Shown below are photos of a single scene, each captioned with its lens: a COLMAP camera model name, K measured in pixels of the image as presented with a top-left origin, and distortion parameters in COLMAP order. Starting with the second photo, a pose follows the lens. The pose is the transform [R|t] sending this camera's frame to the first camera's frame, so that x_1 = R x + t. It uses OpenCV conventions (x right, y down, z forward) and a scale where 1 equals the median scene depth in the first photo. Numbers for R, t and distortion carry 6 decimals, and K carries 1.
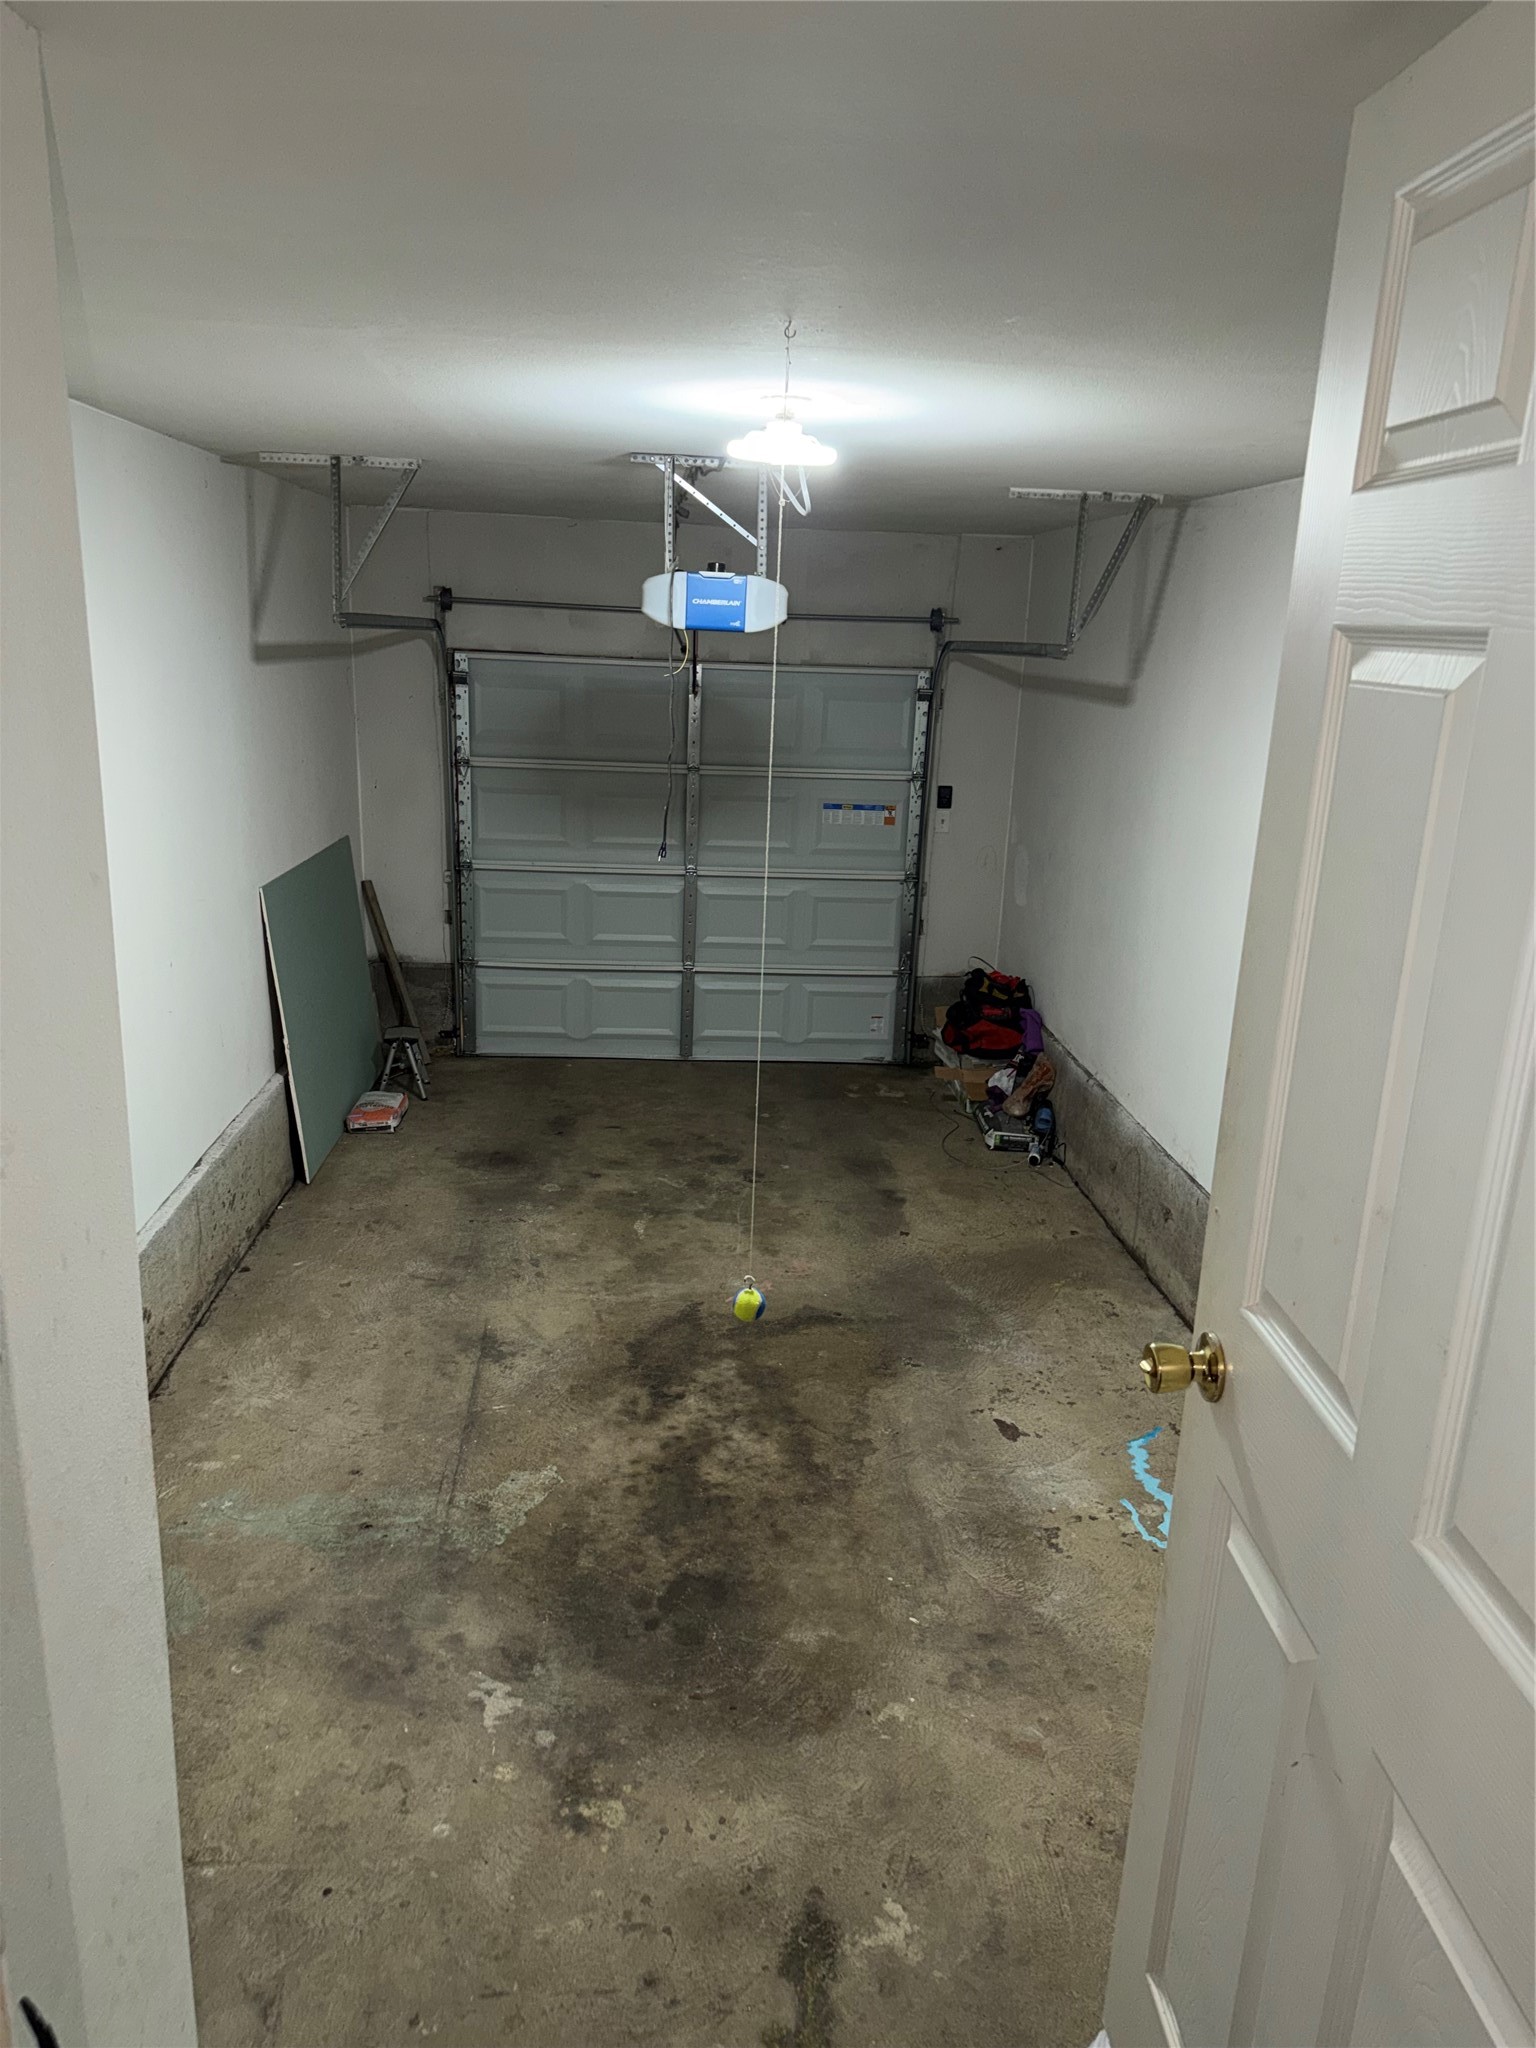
lens RADIAL K [[1409.9, 0, 768.0], [0, 1409.9, 1024.0], [0, 0, 1]] dist [0.001993, 0.000053]
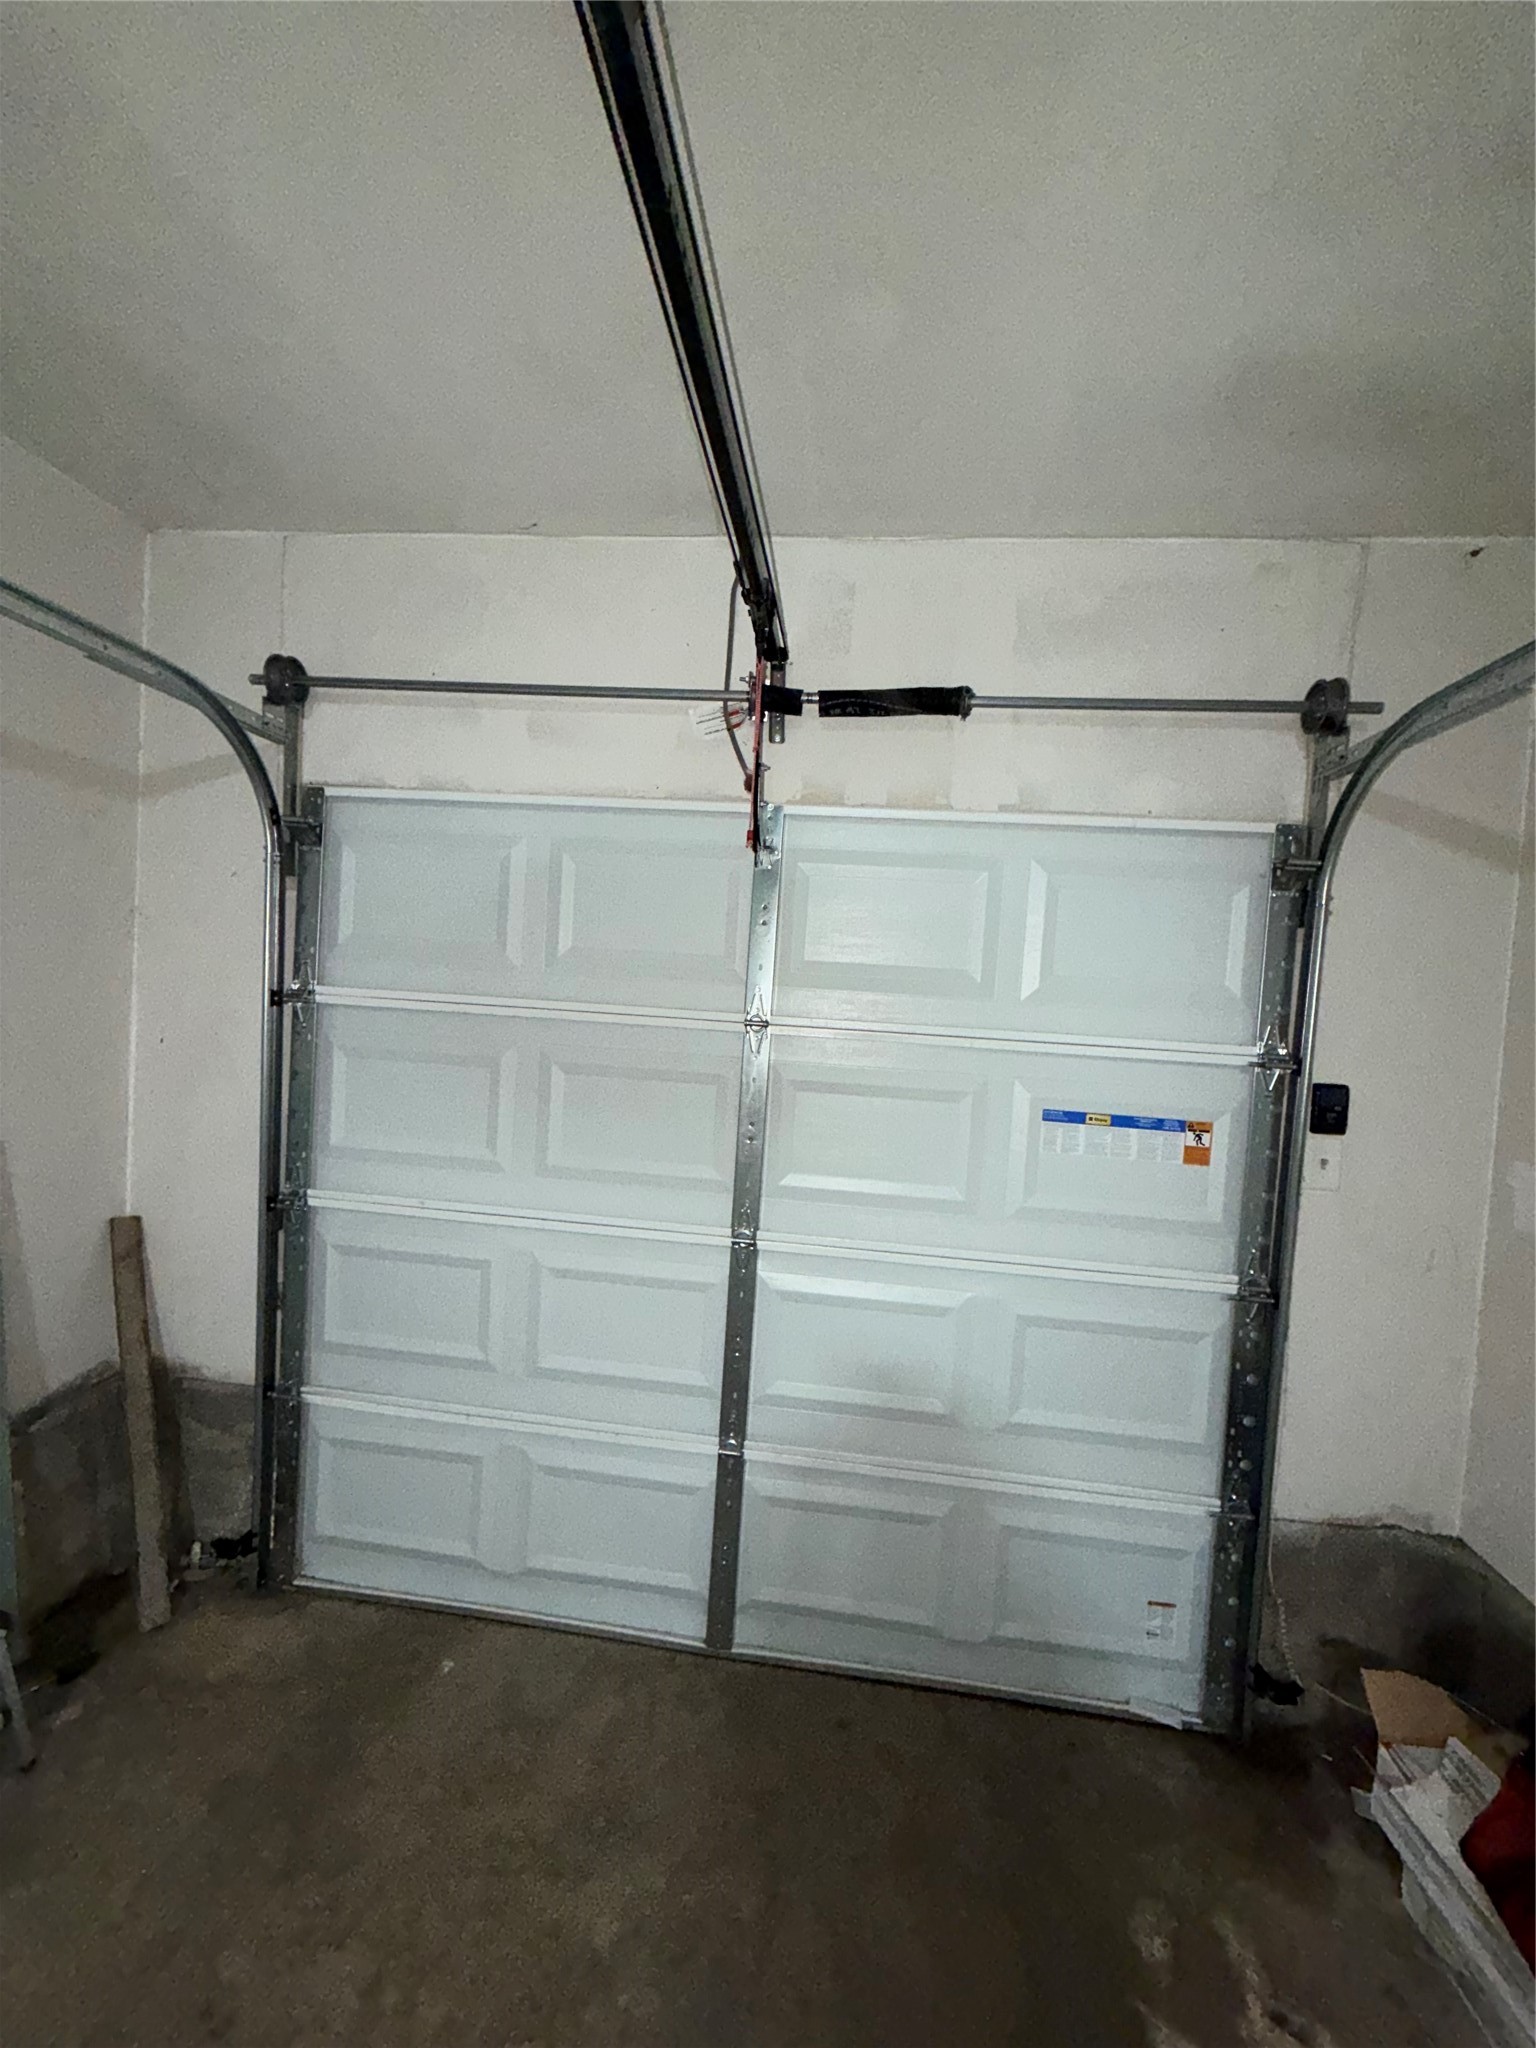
lens RADIAL K [[809.7, 0, 768.0], [0, 809.7, 1024.0], [0, 0, 1]] dist [0.021707, 0.000068]
pose [[0.981427, 0.030853, -0.189338, 0.001228], [-0.073953, 0.971544, -0.225018, -0.116904], [0.177008, 0.234841, 0.955781, 0.722288]]
